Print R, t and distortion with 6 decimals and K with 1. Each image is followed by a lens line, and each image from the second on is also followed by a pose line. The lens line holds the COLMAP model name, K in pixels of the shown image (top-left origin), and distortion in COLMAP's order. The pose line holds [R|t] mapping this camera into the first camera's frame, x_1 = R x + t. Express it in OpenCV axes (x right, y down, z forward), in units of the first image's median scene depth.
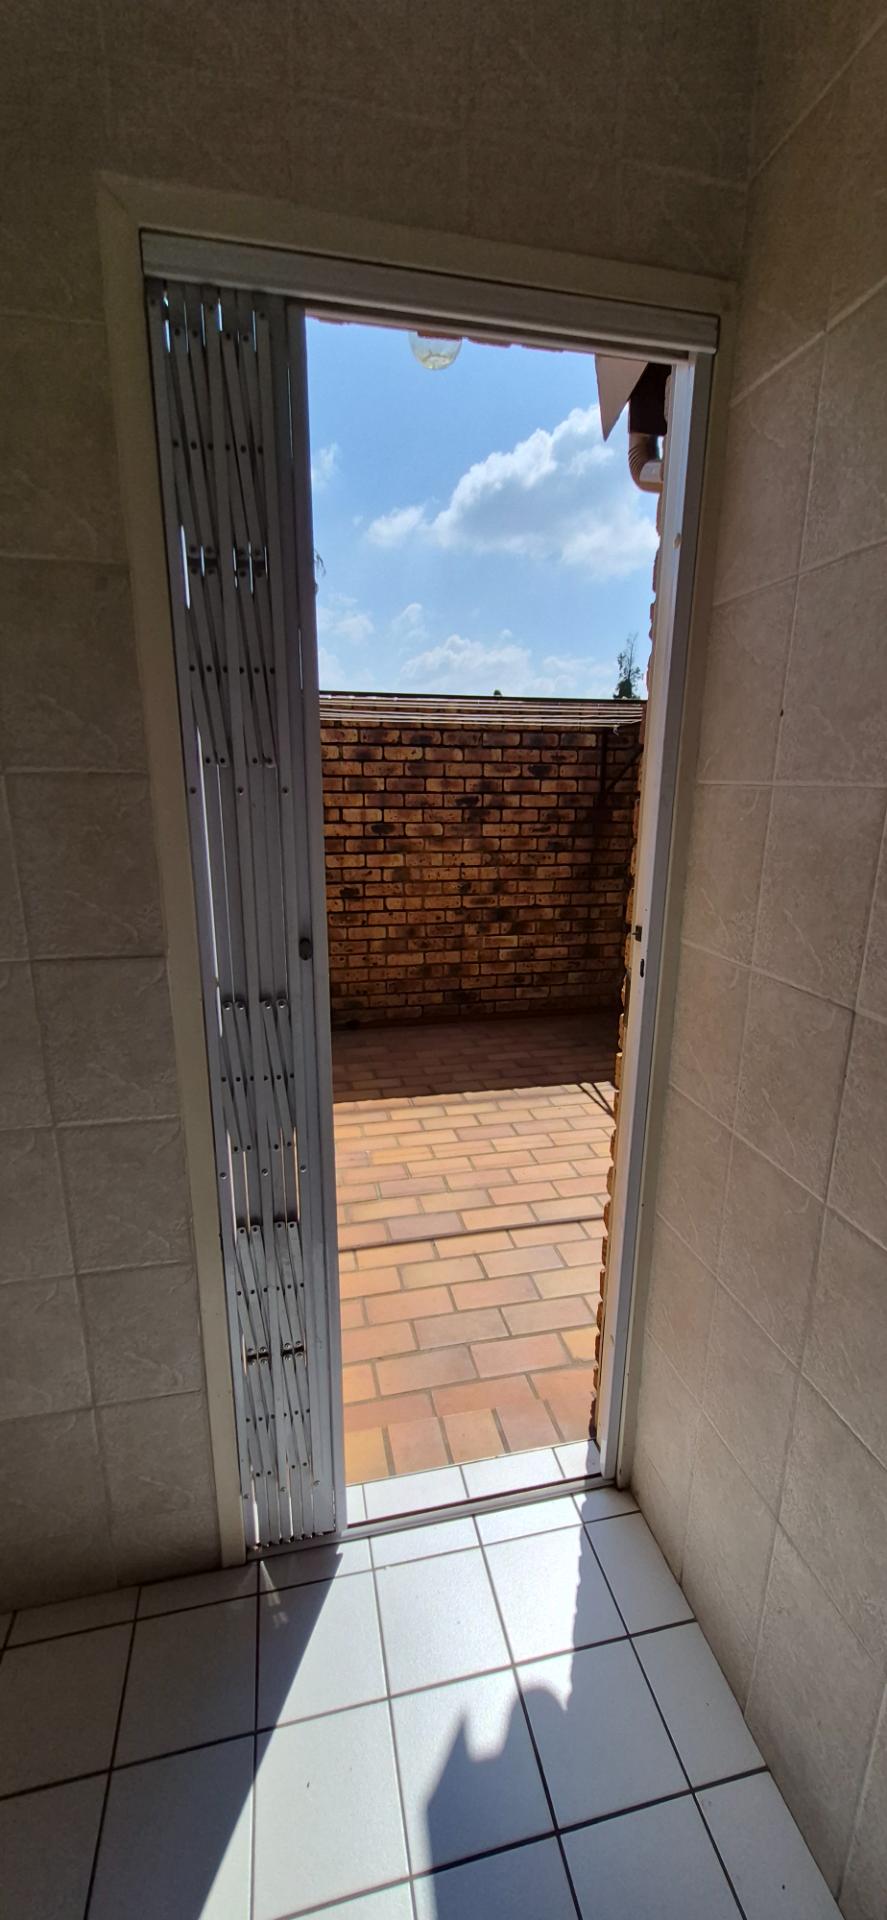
lens RADIAL K [[756.4, 0, 450.3], [0, 756.4, 974.1], [0, 0, 1]] dist [0.004864, -0.002545]
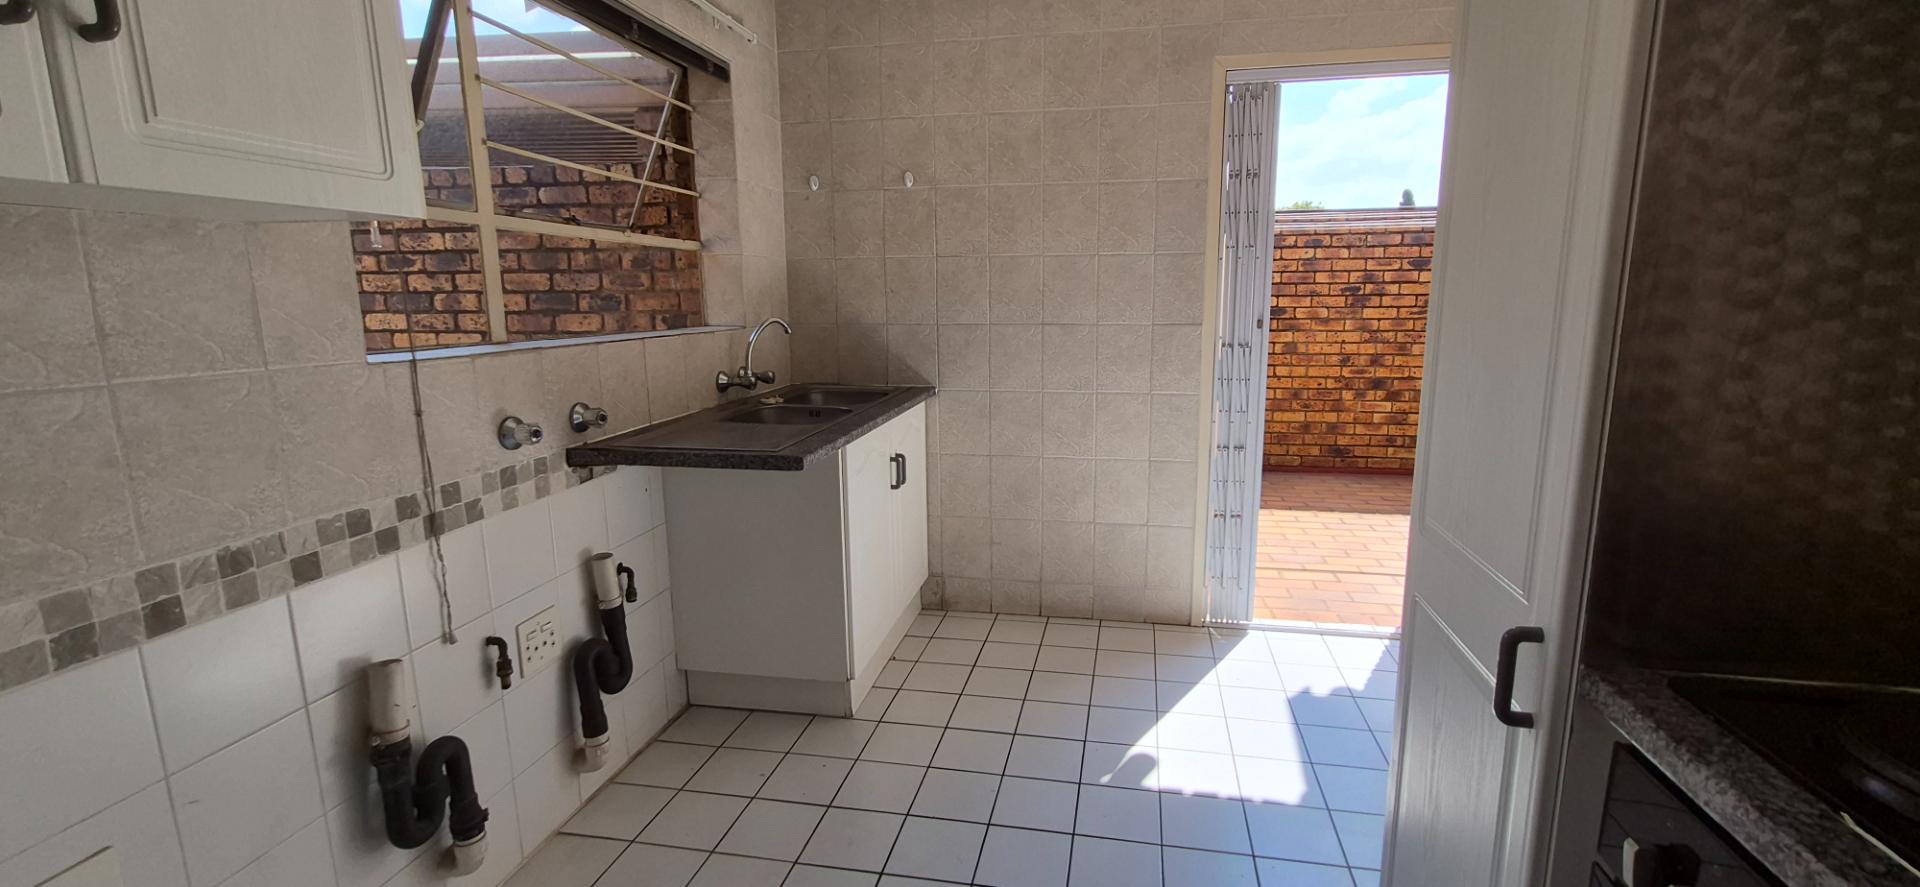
lens RADIAL K [[826.2, 0, 968.7], [0, 826.2, 439.5], [0, 0, 1]] dist [-0.000048, 0.000009]
pose [[0.912984, 0.055358, -0.404223, 0.011705], [-0.087642, 0.994234, -0.061790, 0.152676], [0.398472, 0.091841, 0.912571, -0.458400]]
